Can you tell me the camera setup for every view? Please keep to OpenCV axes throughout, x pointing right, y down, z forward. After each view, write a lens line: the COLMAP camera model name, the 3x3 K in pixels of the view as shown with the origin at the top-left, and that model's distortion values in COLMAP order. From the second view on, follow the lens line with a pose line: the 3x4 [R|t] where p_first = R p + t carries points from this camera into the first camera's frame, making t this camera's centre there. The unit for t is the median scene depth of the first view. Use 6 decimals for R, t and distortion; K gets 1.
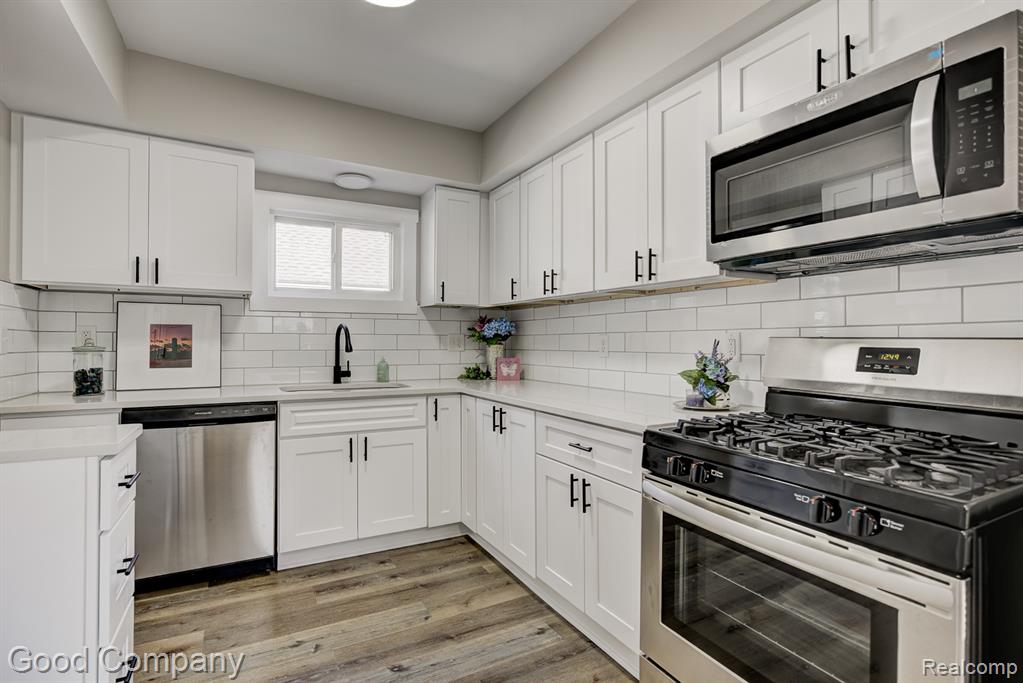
lens RADIAL K [[496.3, 0, 514.8], [0, 496.3, 339.2], [0, 0, 1]] dist [-0.029324, 0.028811]
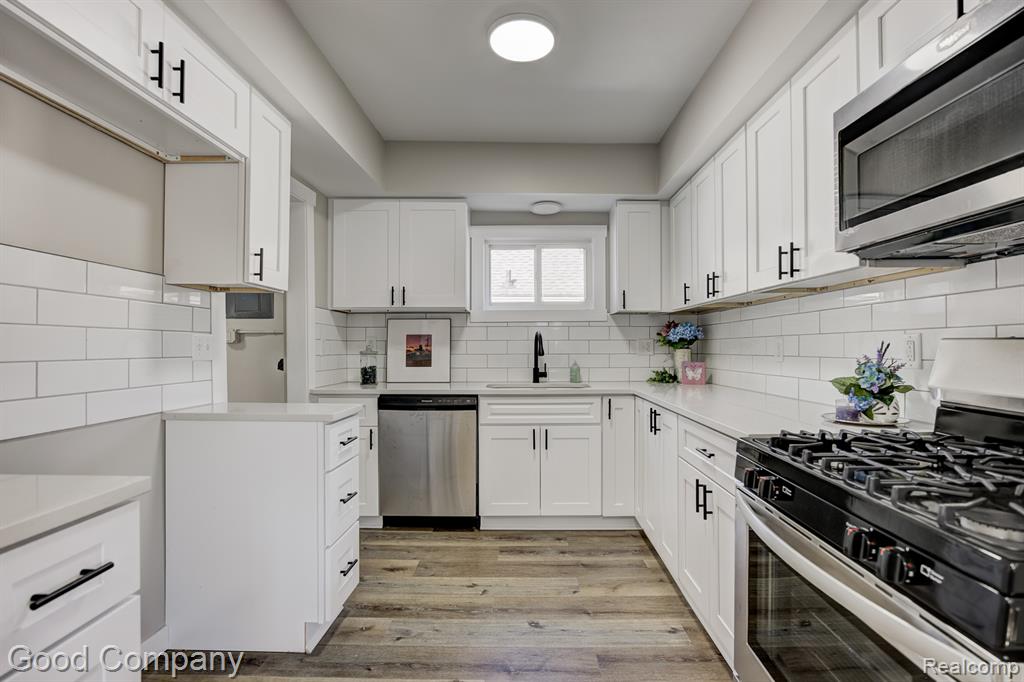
lens RADIAL K [[464.2, 0, 511.2], [0, 464.2, 347.3], [0, 0, 1]] dist [-0.031848, 0.022496]
pose [[0.877837, -0.004332, -0.478940, 0.160936], [0.007587, 0.999959, 0.004861, 0.000763], [0.478900, -0.007901, 0.877834, 0.009406]]
